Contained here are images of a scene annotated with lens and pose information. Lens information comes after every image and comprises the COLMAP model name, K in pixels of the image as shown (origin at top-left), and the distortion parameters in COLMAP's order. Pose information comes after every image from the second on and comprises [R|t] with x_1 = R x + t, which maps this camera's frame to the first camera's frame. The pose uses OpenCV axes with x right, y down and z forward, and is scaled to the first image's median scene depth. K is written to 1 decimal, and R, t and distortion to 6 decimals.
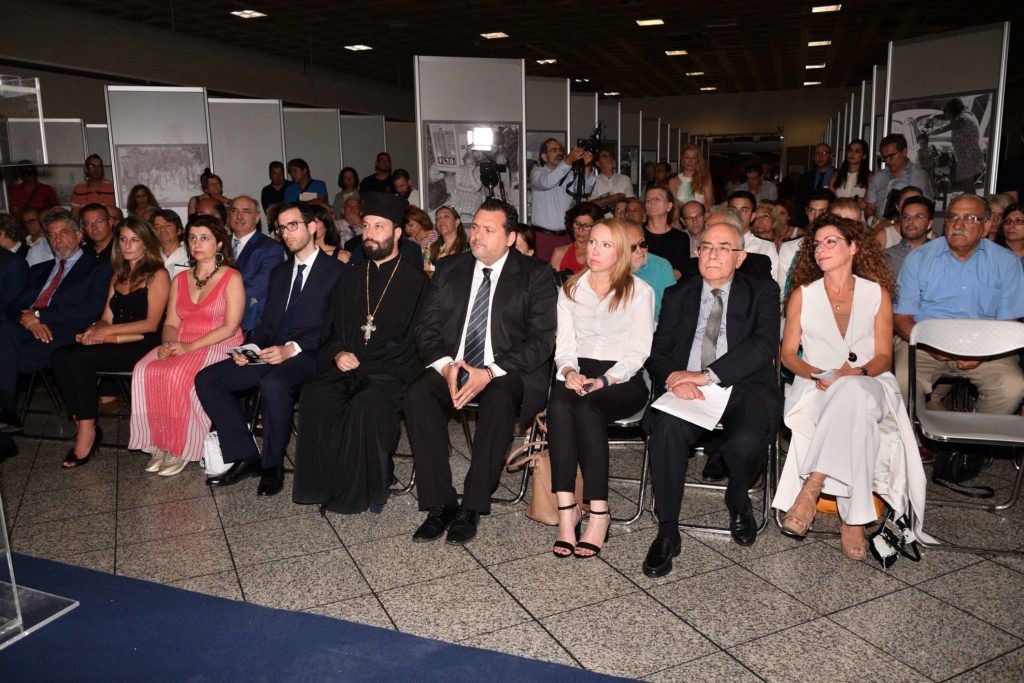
lens RADIAL K [[788.1, 0, 506.4], [0, 788.1, 351.7], [0, 0, 1]] dist [-0.030997, -0.016864]
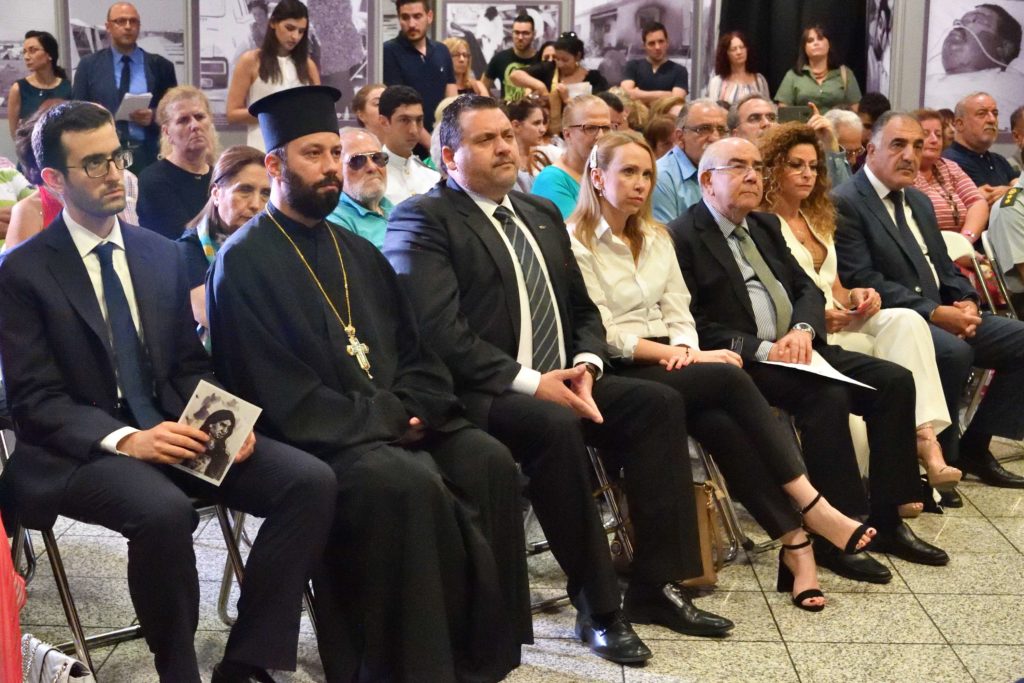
lens RADIAL K [[1660.1, 0, 512.0], [0, 1660.1, 341.5], [0, 0, 1]] dist [-0.001078, 0.062921]
pose [[0.466819, -0.121247, 0.876002, -0.814548], [0.156033, 0.986309, 0.053366, -0.060587], [-0.870479, 0.111773, 0.479346, 0.274405]]
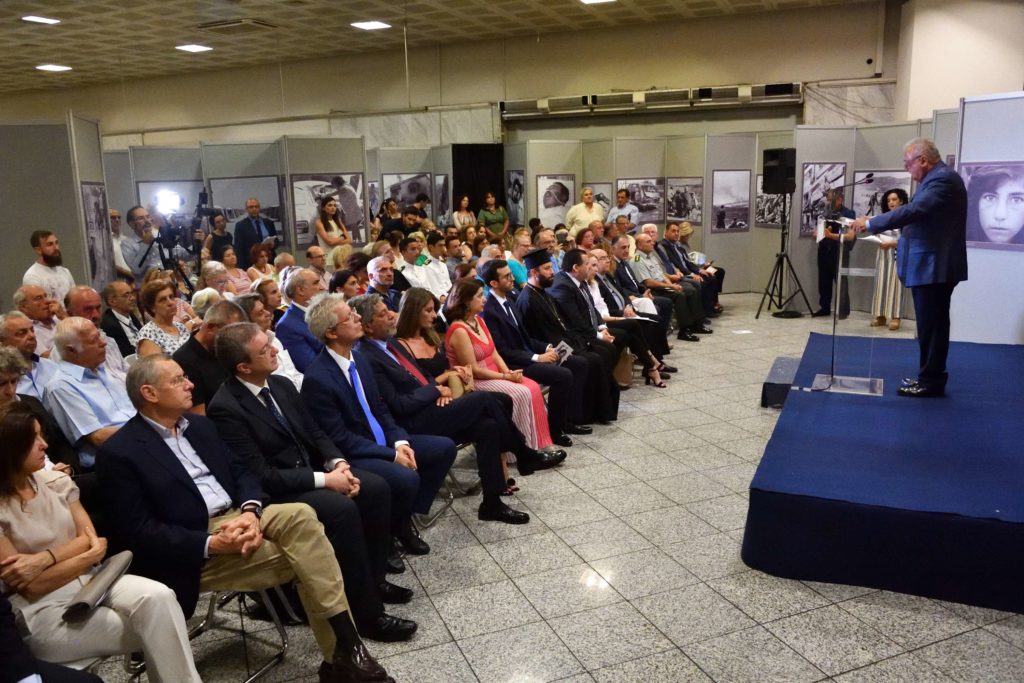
lens RADIAL K [[788.1, 0, 506.4], [0, 788.1, 351.7], [0, 0, 1]] dist [-0.030997, -0.016864]
pose [[0.088562, -0.197985, 0.976196, -1.451352], [0.221296, 0.959465, 0.174515, -0.236385], [-0.971177, 0.200573, 0.128786, 0.670263]]
